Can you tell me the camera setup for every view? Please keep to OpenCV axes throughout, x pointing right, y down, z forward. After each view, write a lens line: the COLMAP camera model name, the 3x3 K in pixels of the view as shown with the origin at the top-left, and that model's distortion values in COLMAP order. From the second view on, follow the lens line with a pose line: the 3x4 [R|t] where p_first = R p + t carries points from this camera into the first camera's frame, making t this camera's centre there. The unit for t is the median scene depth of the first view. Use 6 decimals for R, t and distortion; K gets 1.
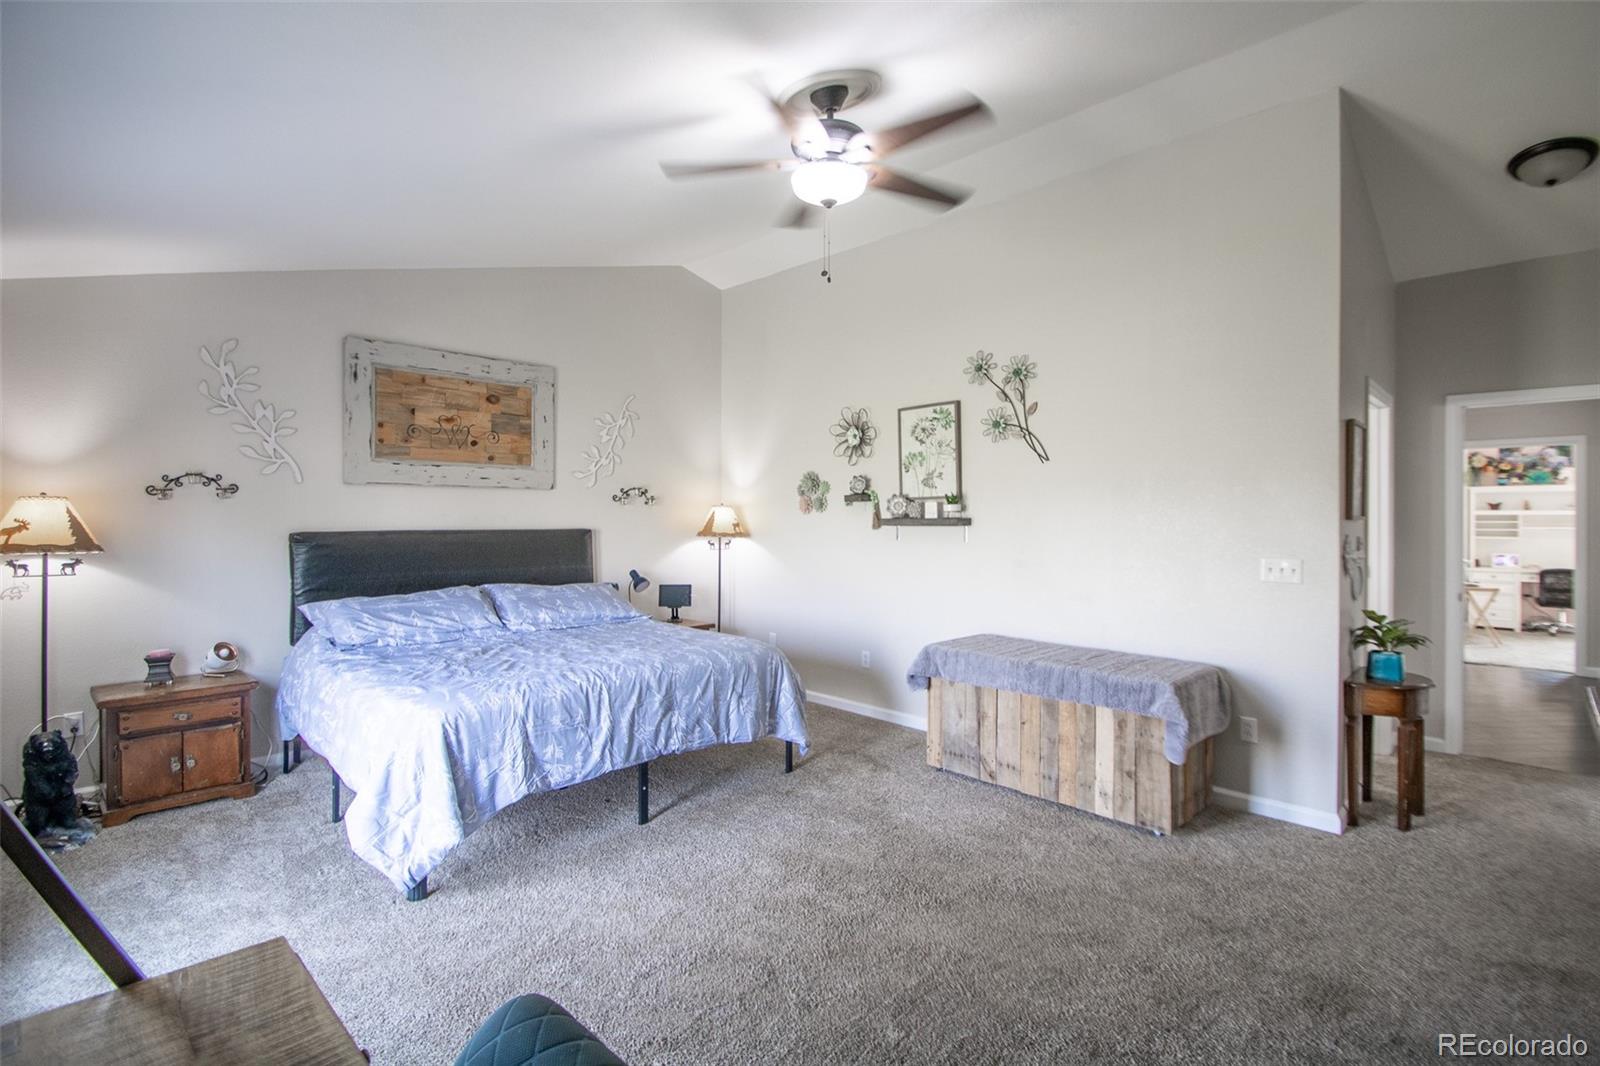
lens RADIAL K [[742.2, 0, 797.6], [0, 742.2, 519.7], [0, 0, 1]] dist [0.006093, -0.015814]
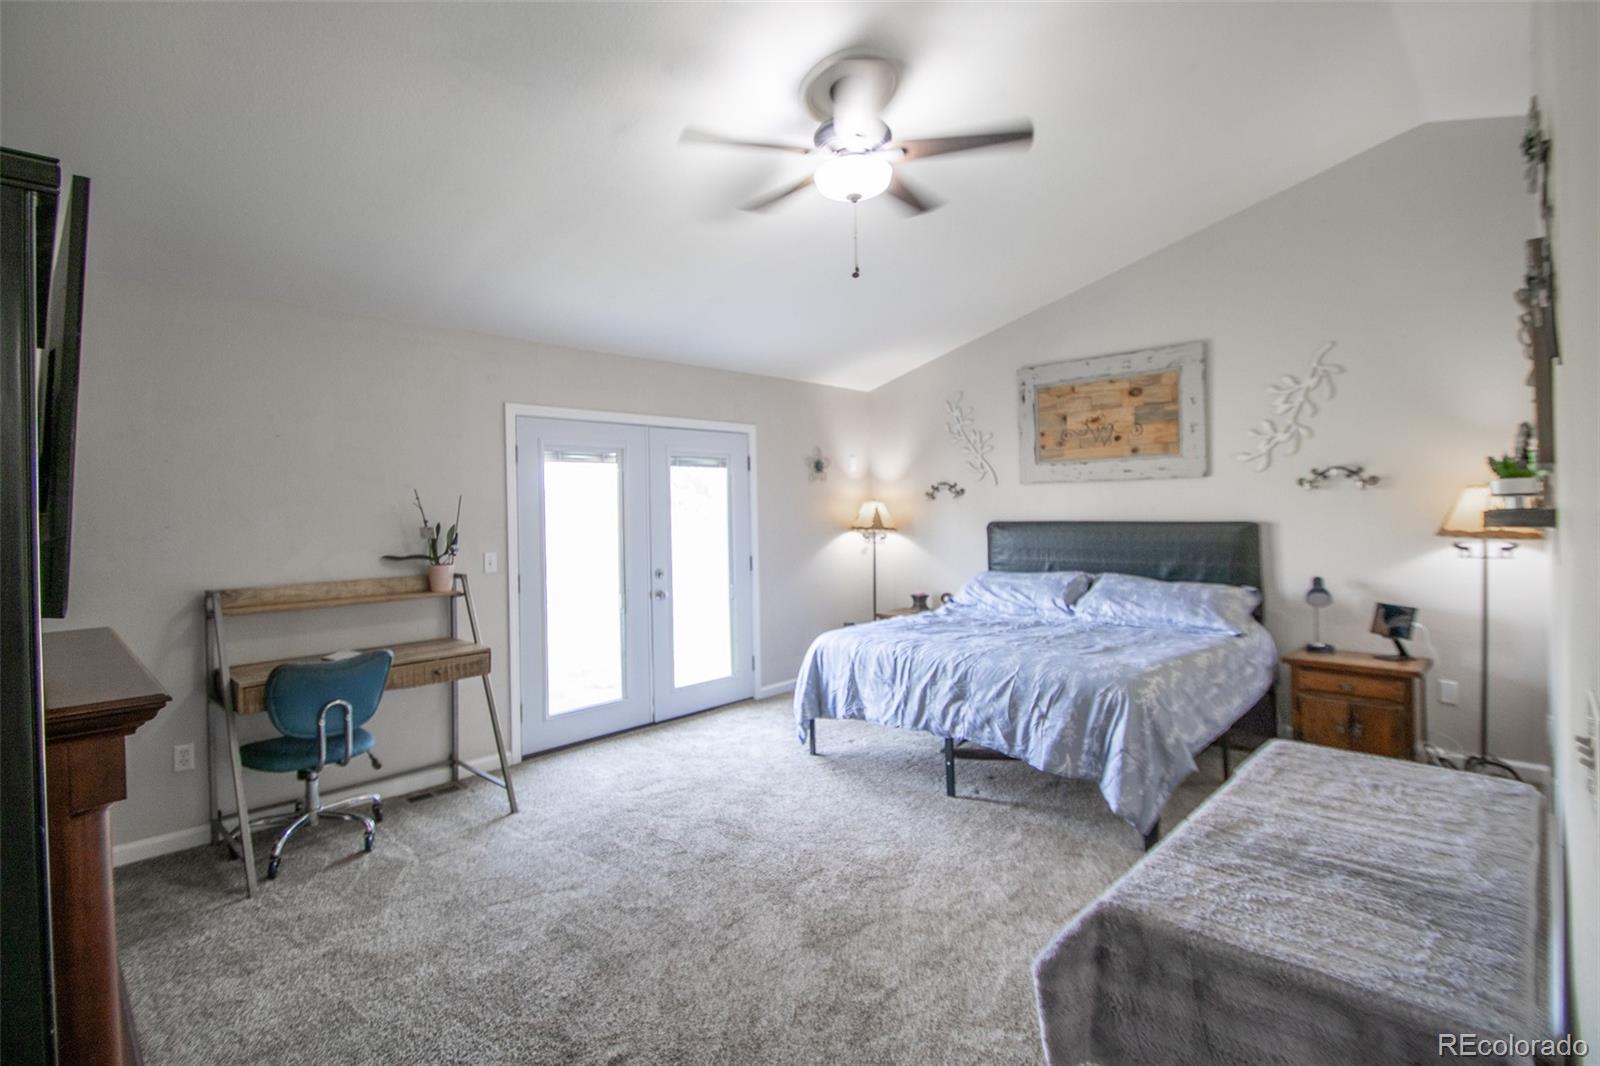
lens RADIAL K [[742.2, 0, 797.6], [0, 742.2, 519.7], [0, 0, 1]] dist [0.006093, -0.015814]
pose [[0.017110, 0.010813, -0.999795, 0.652839], [0.010879, 0.999880, 0.011000, -0.005297], [0.999794, -0.011065, 0.016990, 0.576255]]
